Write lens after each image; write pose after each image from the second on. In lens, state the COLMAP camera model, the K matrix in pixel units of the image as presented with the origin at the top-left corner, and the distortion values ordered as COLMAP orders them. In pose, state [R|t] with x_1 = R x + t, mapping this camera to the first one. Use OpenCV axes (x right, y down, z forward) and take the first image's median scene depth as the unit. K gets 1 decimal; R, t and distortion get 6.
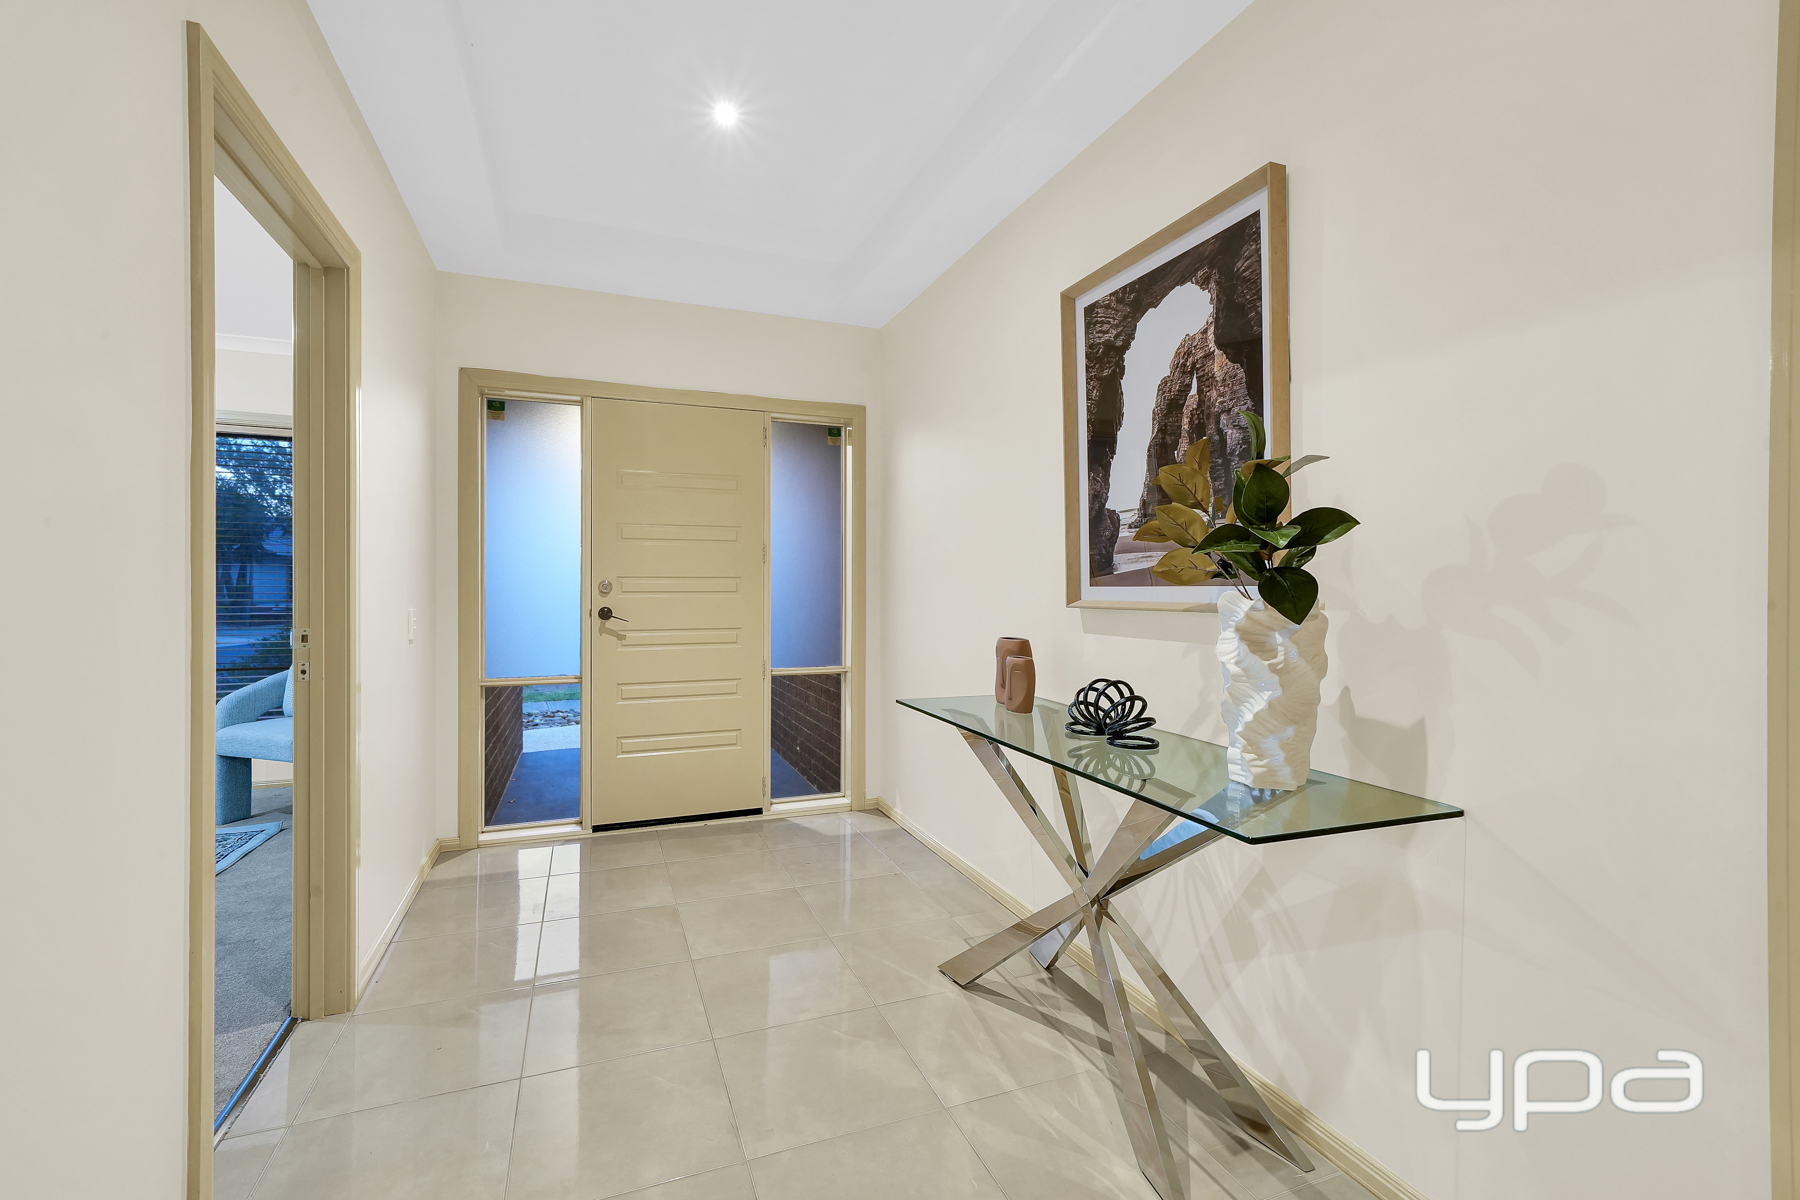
lens RADIAL K [[802.1, 0, 896.3], [0, 802.1, 600.6], [0, 0, 1]] dist [0.002967, 0.000178]
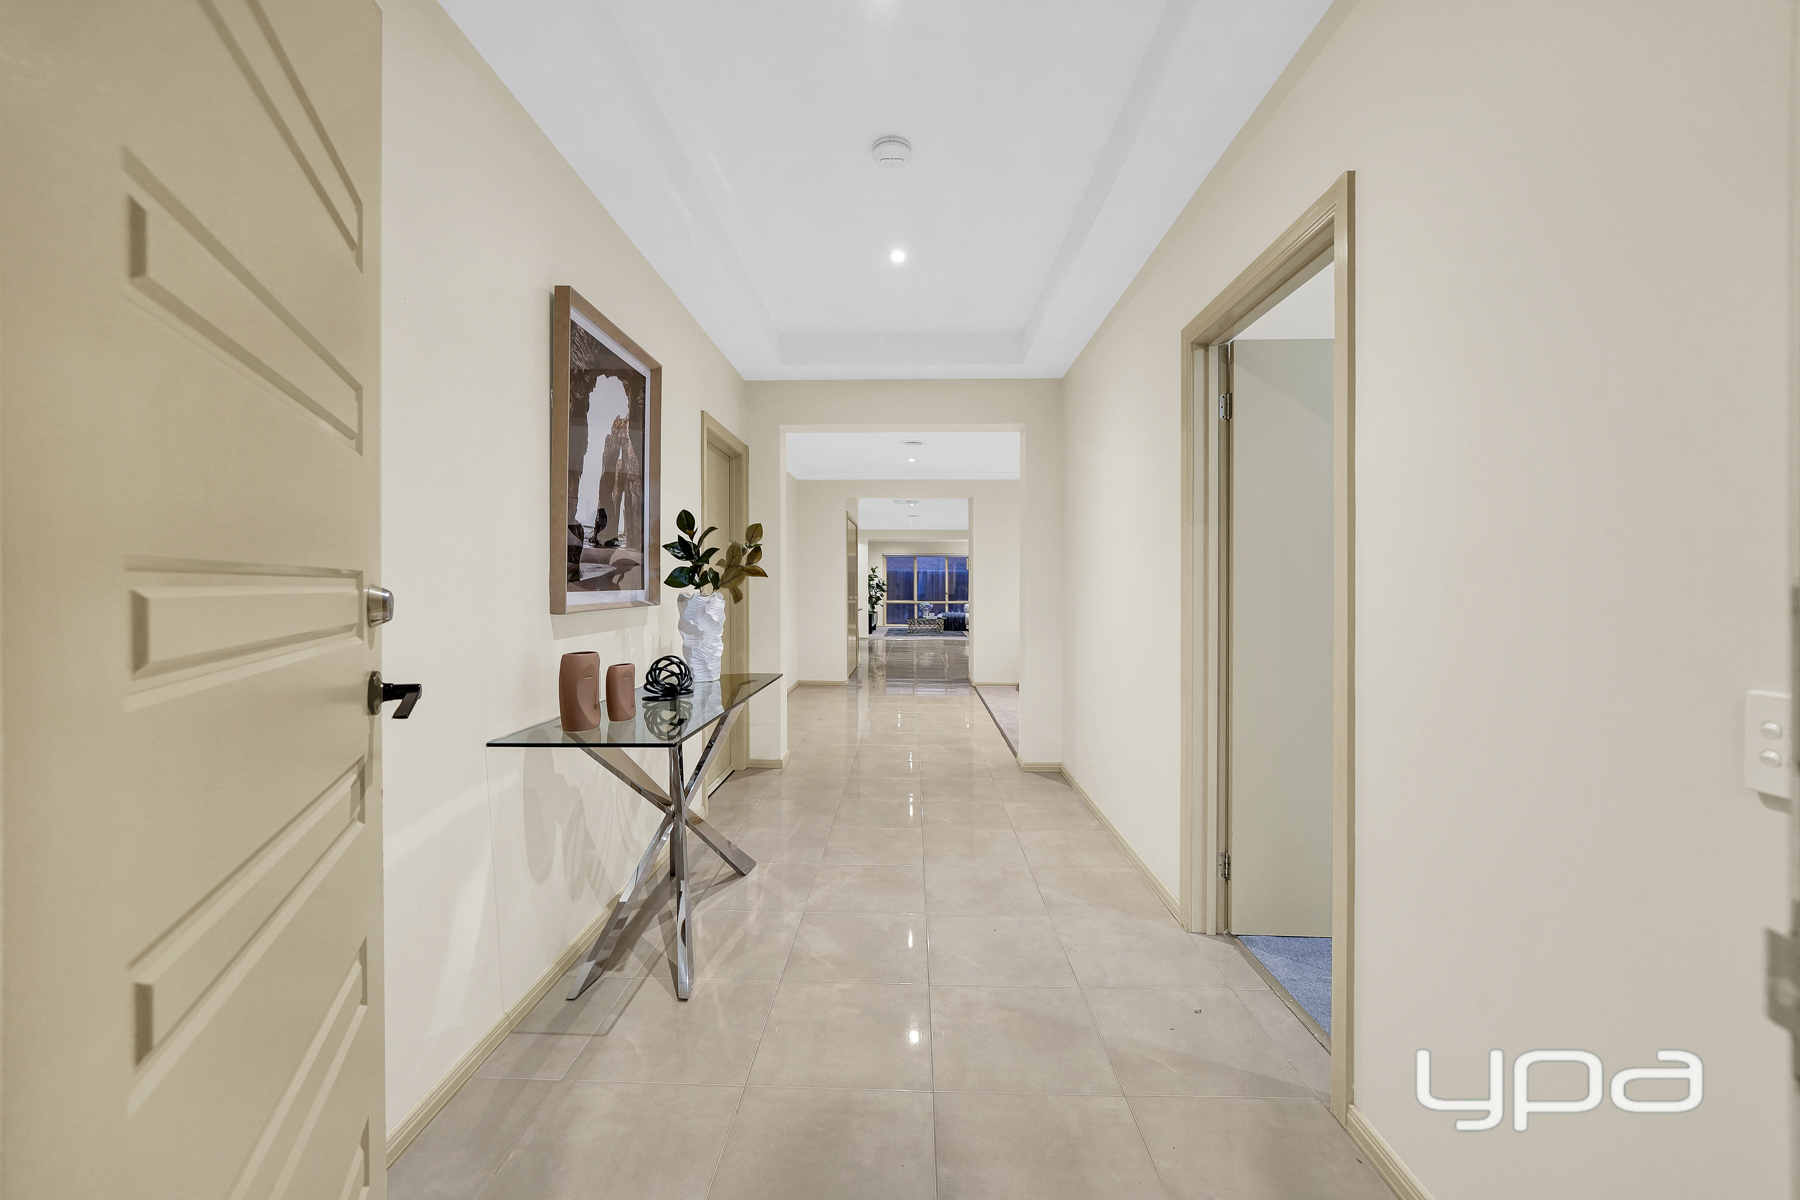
lens RADIAL K [[735.2, 0, 895.2], [0, 735.2, 588.3], [0, 0, 1]] dist [-0.000255, 0.000347]
pose [[-0.923487, -0.003096, 0.383618, -0.583064], [0.008207, 0.999579, 0.027824, -0.052062], [-0.383543, 0.028844, -0.923073, 1.962435]]
